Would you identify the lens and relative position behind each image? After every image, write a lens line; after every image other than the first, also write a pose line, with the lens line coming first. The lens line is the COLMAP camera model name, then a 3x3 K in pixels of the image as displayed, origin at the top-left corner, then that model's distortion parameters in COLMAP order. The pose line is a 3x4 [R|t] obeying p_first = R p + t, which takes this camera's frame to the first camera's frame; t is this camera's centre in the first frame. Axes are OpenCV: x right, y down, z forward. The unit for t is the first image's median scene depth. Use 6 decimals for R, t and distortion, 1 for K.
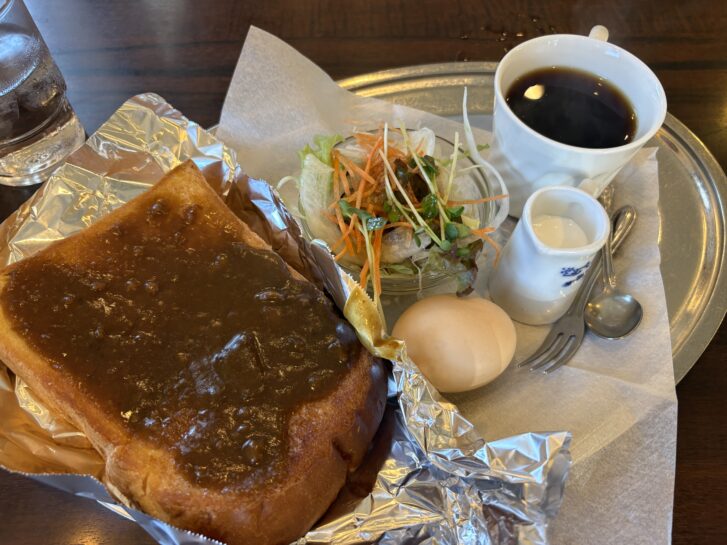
lens RADIAL K [[556.9, 0, 364.4], [0, 556.9, 272.8], [0, 0, 1]] dist [-0.004045, -0.005962]
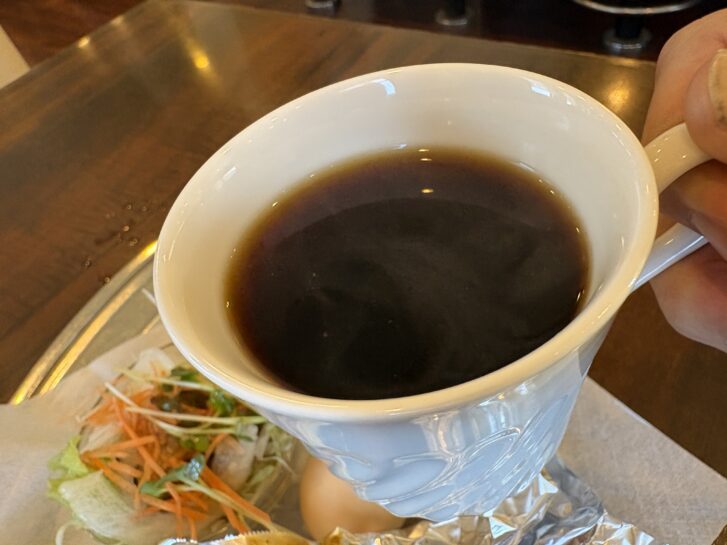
lens RADIAL K [[556.9, 0, 362.3], [0, 556.9, 272.2], [0, 0, 1]] dist [-0.004045, -0.005962]
pose [[0.553093, -0.684116, 0.475472, -0.032786], [0.787678, 0.615309, -0.030952, -0.043978], [-0.271387, 0.391638, 0.879186, 0.102640]]
